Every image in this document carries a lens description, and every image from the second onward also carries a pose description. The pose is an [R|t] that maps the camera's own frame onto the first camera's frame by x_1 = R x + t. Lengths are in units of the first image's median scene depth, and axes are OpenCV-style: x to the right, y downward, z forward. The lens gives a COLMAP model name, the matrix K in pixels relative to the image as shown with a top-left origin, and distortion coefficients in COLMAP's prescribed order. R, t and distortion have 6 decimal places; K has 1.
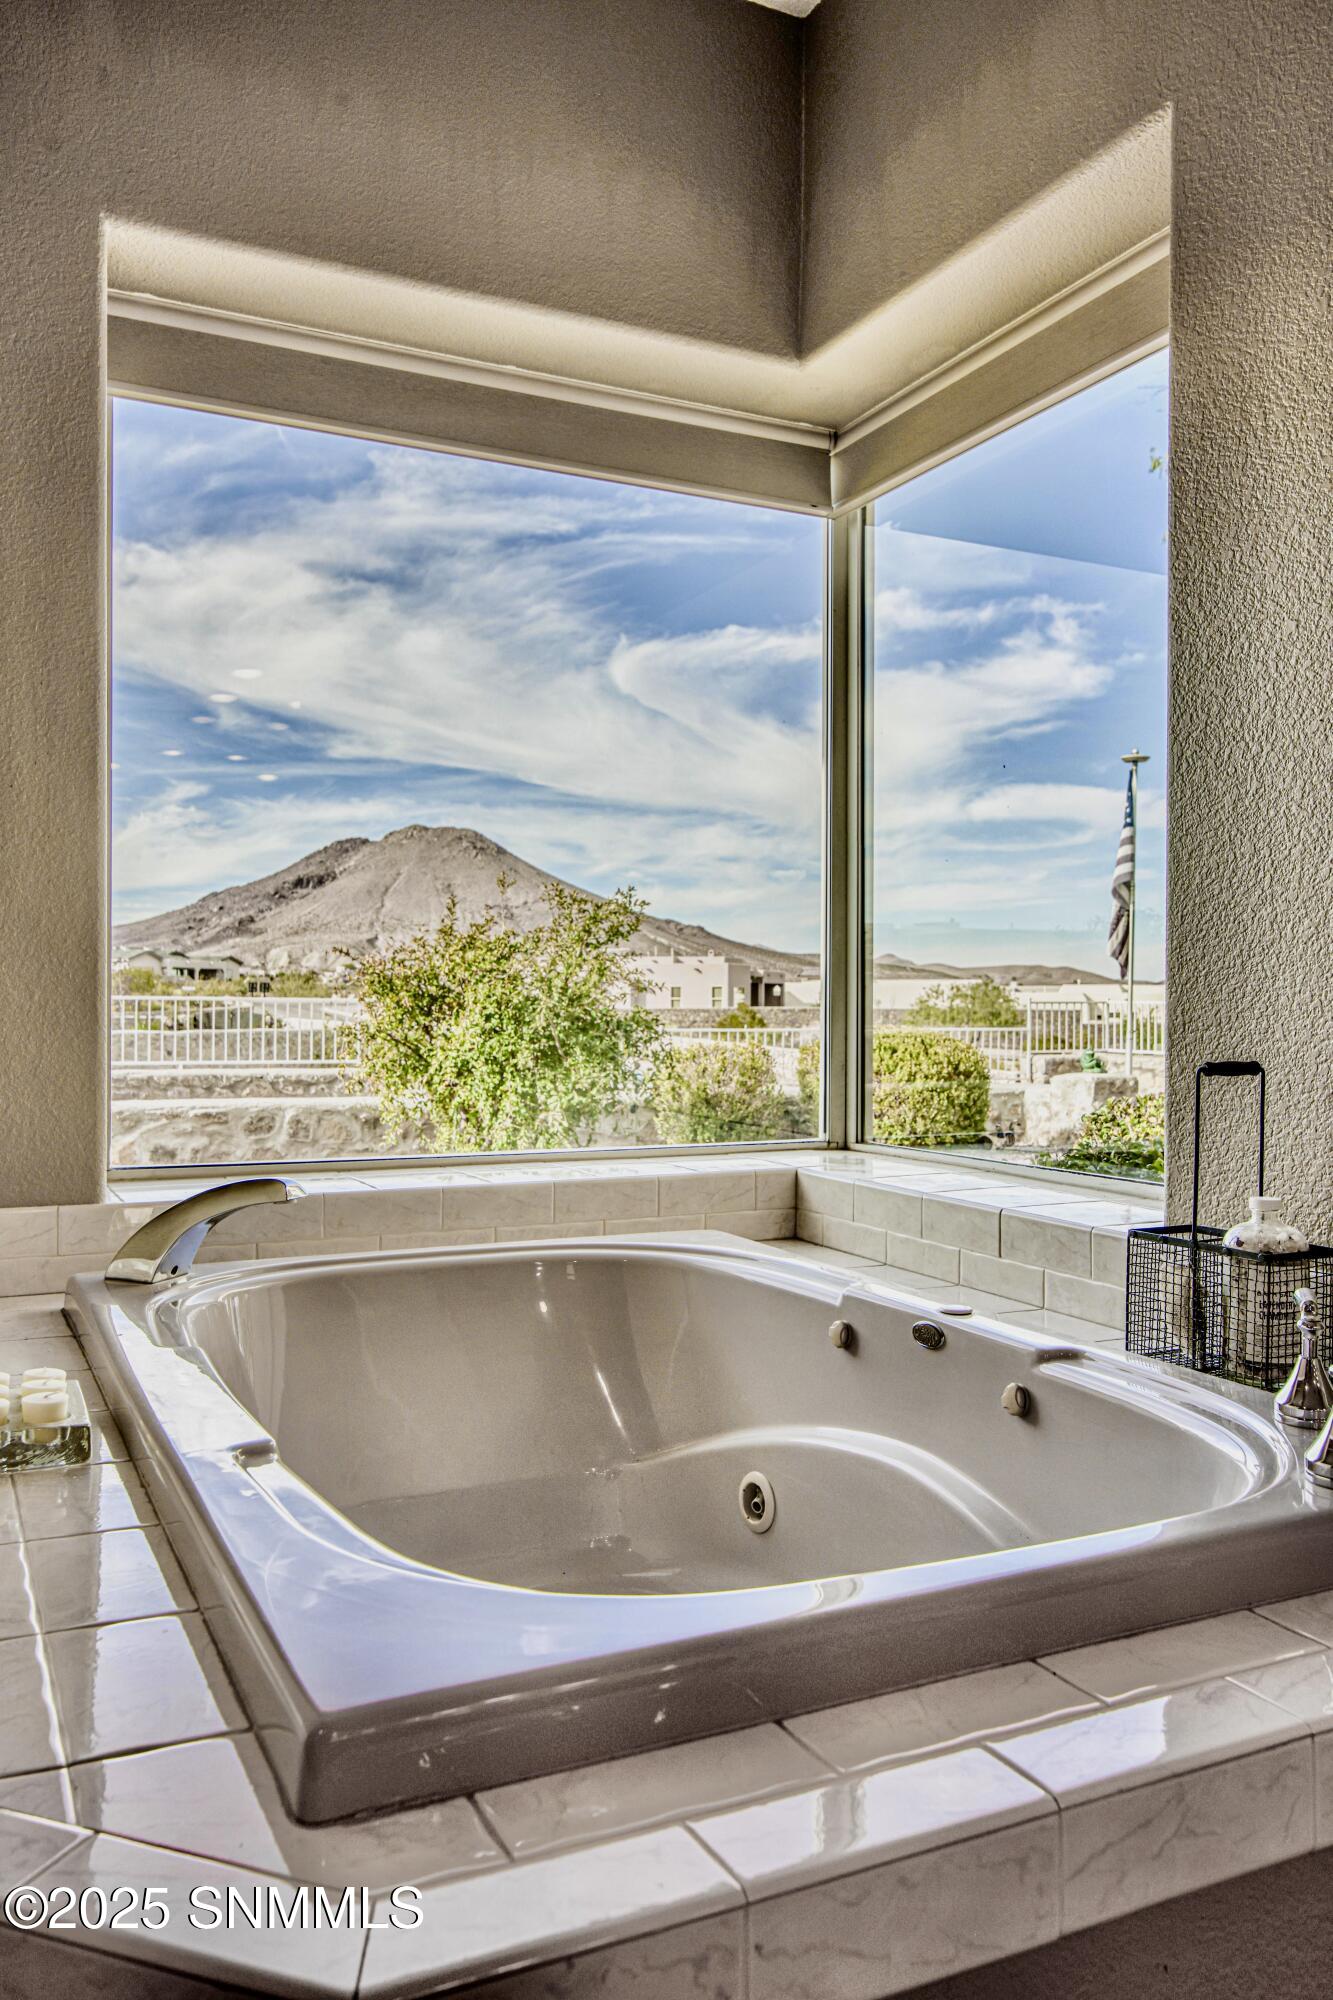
lens RADIAL K [[1524.3, 0, 666.5], [0, 1524.3, 1000.0], [0, 0, 1]] dist [-0.004697, -0.001001]
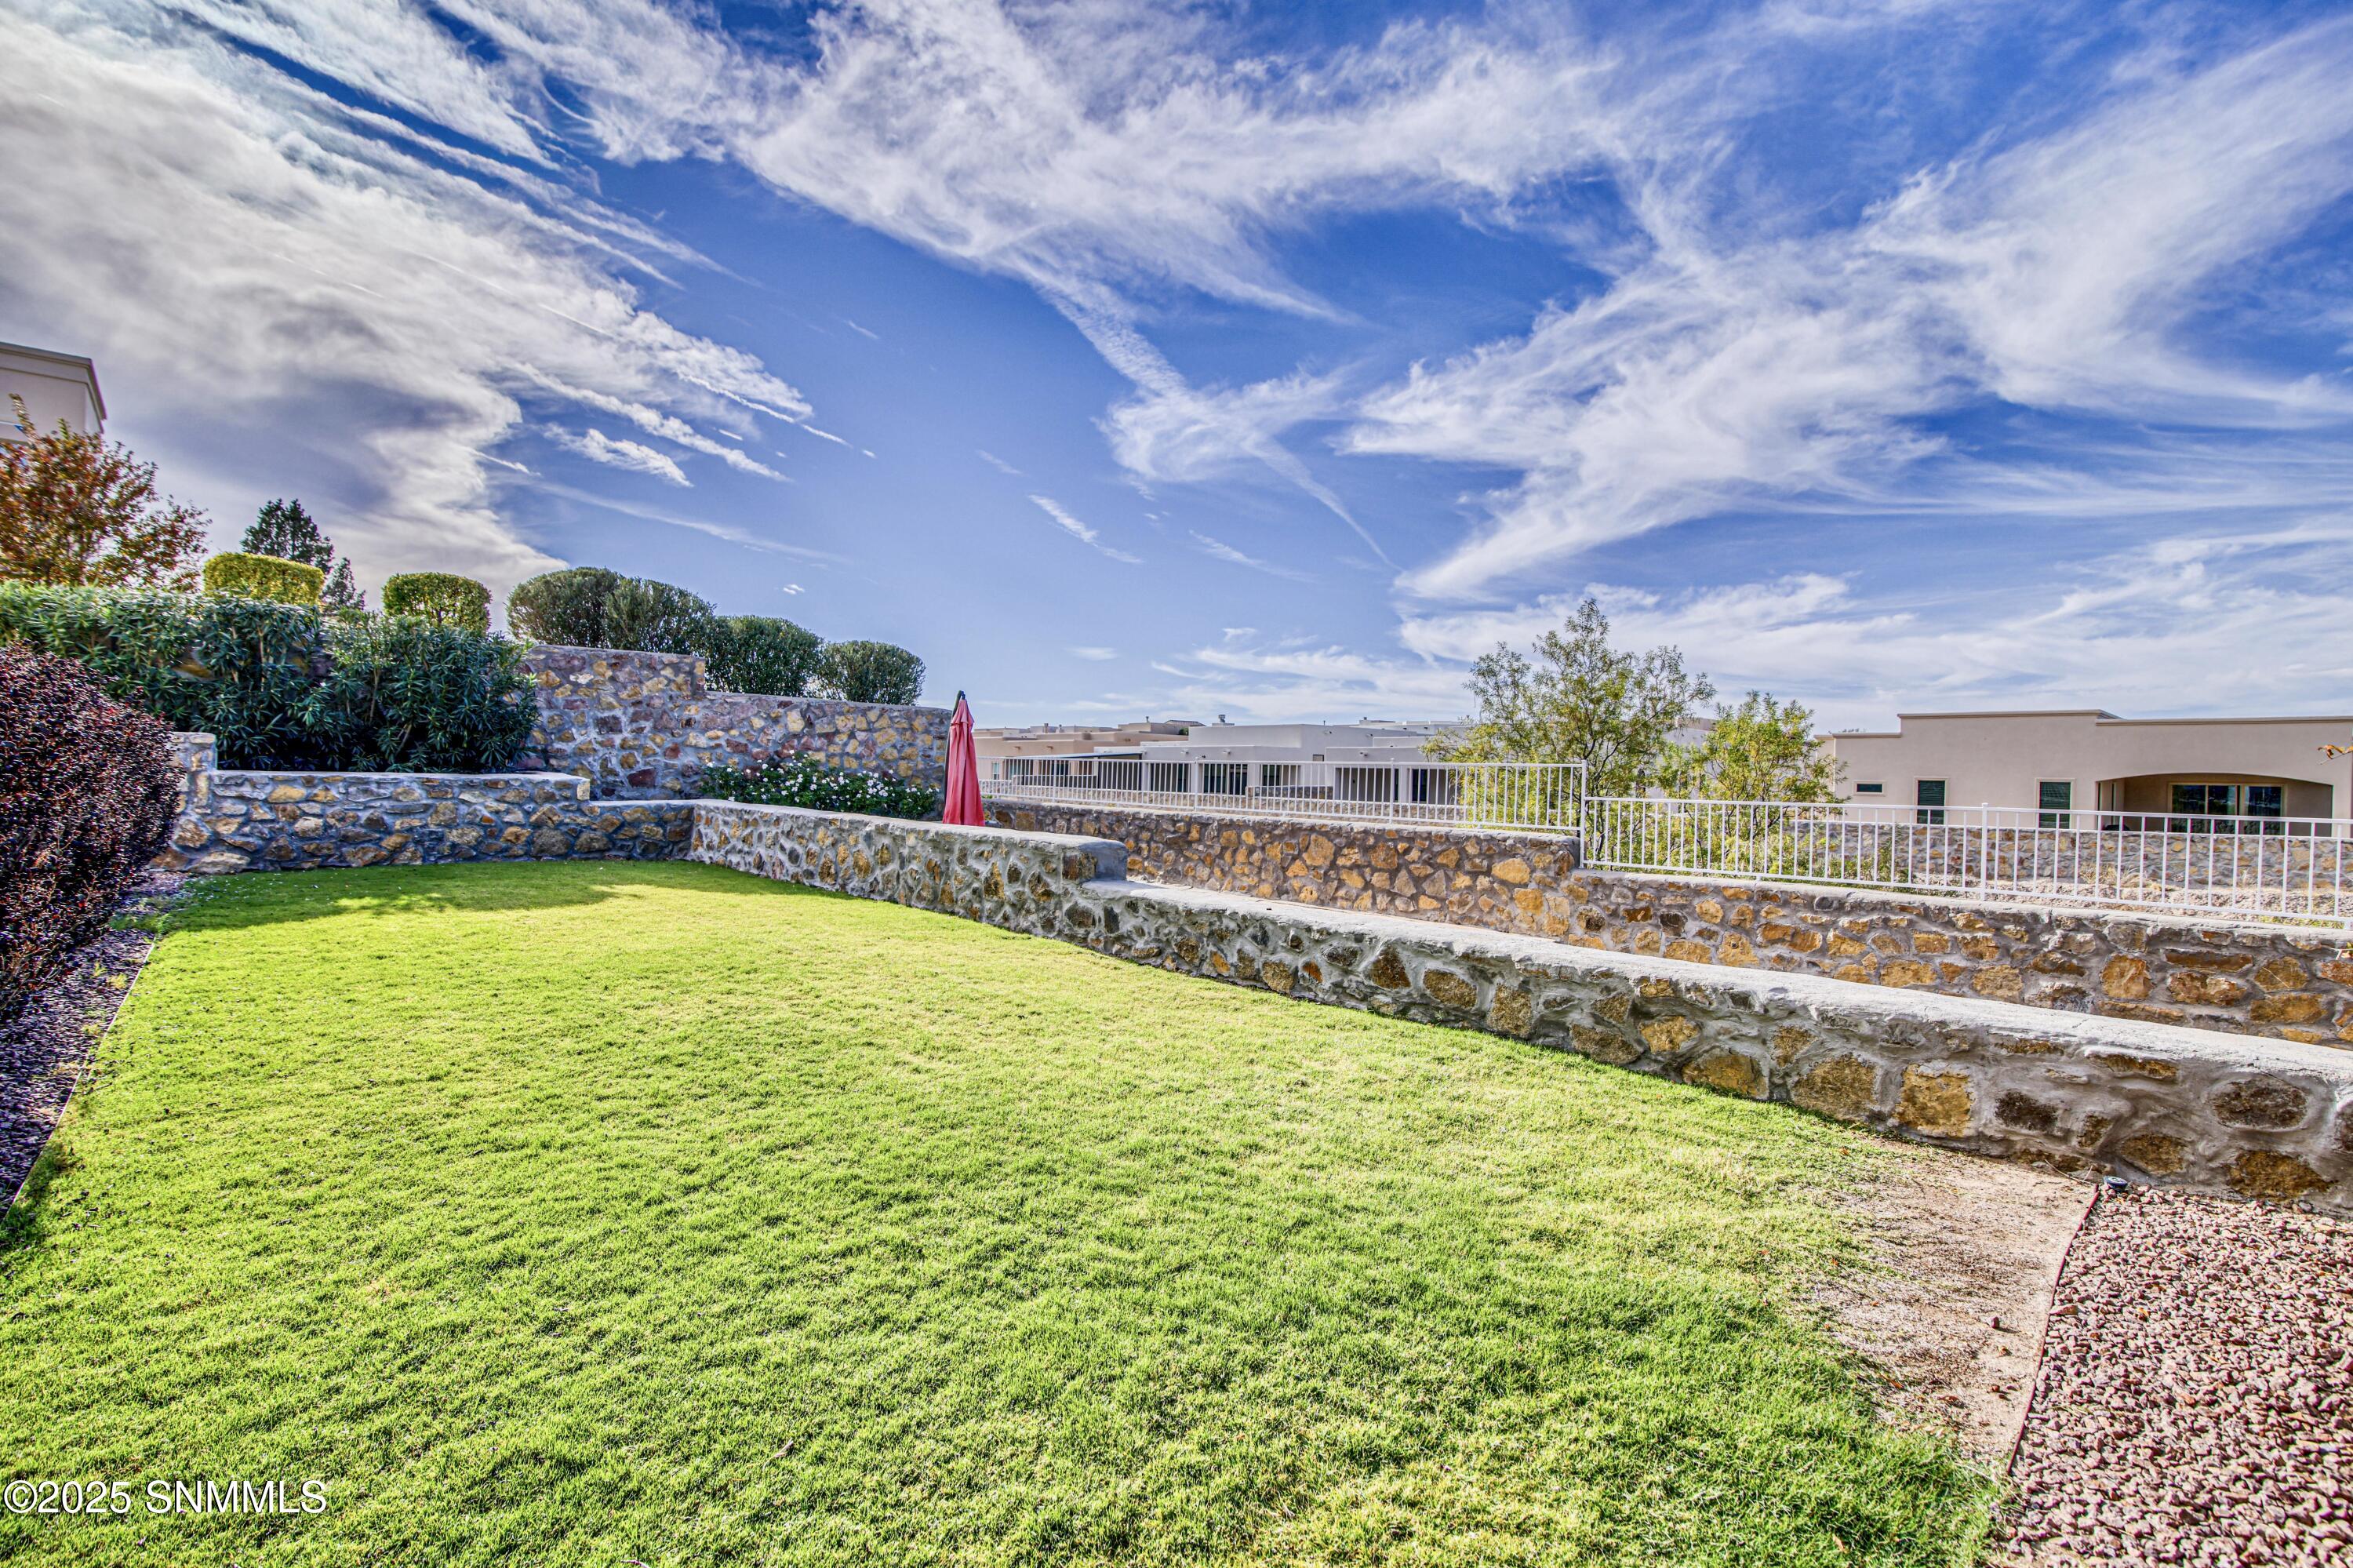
lens RADIAL K [[1073.7, 0, 1176.5], [0, 1073.7, 784.0], [0, 0, 1]] dist [-0.022278, 0.000004]
pose [[0.273976, 0.009428, -0.961690, -0.029758], [-0.014145, 0.999883, 0.005772, -0.011584], [0.961633, 0.012022, 0.274077, 0.403690]]
